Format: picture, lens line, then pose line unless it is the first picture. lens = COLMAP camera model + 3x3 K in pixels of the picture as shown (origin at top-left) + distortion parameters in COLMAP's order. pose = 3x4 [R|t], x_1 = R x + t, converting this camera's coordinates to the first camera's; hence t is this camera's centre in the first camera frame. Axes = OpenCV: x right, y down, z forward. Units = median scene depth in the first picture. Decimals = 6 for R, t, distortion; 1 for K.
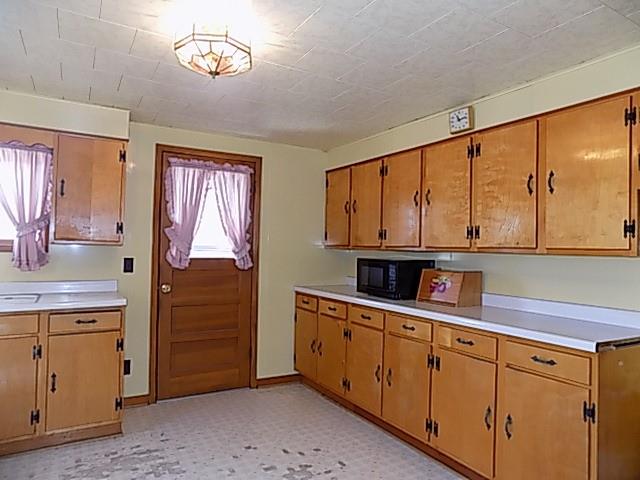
lens RADIAL K [[427.2, 0, 323.1], [0, 427.2, 238.2], [0, 0, 1]] dist [-0.076768, 0.063622]
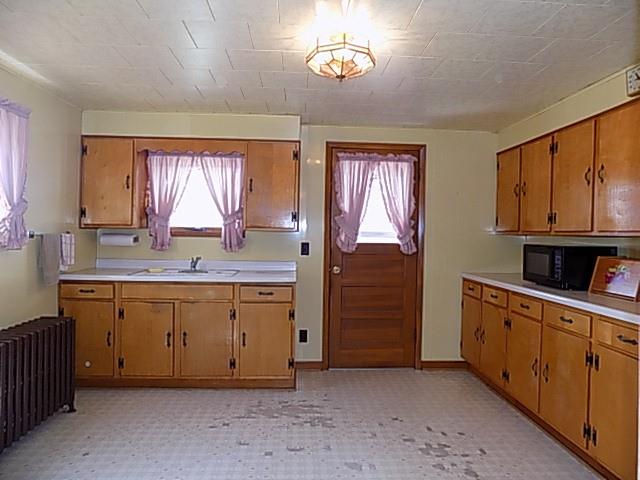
lens RADIAL K [[427.2, 0, 322.4], [0, 427.2, 238.4], [0, 0, 1]] dist [-0.076768, 0.063622]
pose [[0.887989, 0.000593, -0.459864, 0.134812], [0.011492, 0.999658, 0.023480, 0.008849], [0.459721, -0.026135, 0.887679, -0.025239]]
